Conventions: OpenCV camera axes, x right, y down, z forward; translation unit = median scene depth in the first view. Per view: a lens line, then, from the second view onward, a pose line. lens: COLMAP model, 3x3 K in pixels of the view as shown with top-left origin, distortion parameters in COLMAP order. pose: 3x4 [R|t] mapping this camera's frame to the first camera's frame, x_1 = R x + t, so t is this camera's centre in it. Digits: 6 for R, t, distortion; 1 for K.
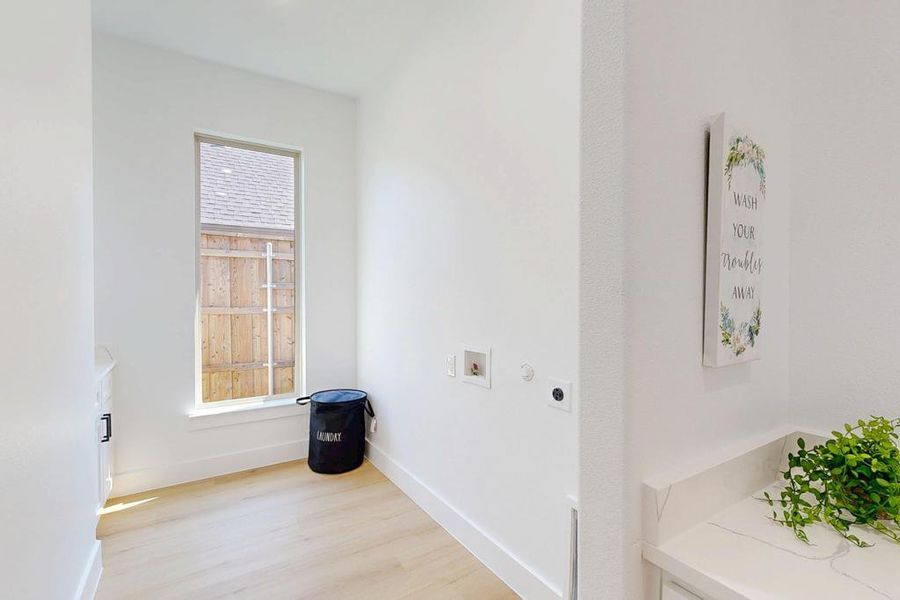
lens RADIAL K [[410.0, 0, 450.8], [0, 410.0, 297.1], [0, 0, 1]] dist [0.000976, -0.000339]
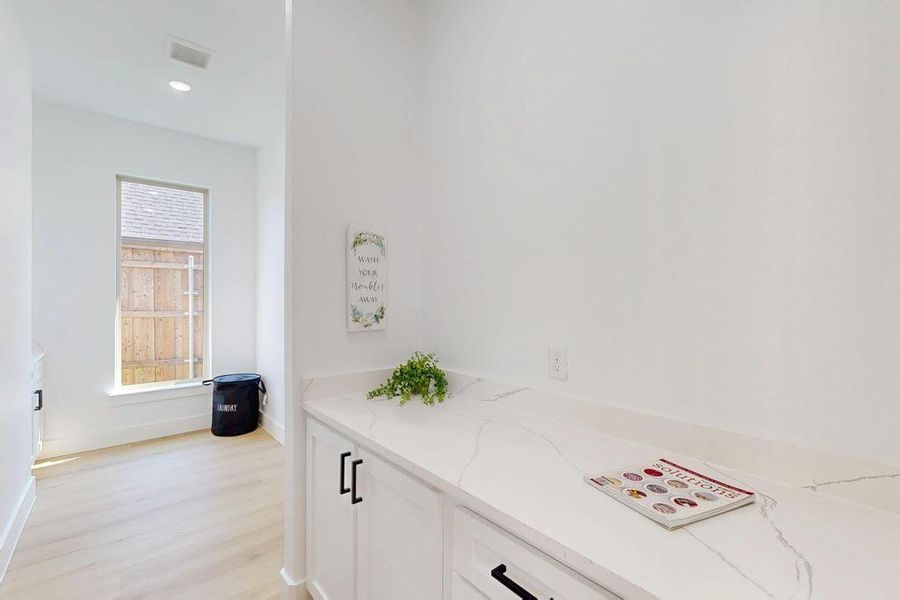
lens RADIAL K [[391.4, 0, 454.0], [0, 391.4, 297.2], [0, 0, 1]] dist [0.000848, 0.000141]
pose [[0.990942, -0.000211, 0.134288, 0.227700], [0.001953, 0.999916, -0.012835, 0.001132], [-0.134274, 0.012981, 0.990859, -0.310456]]
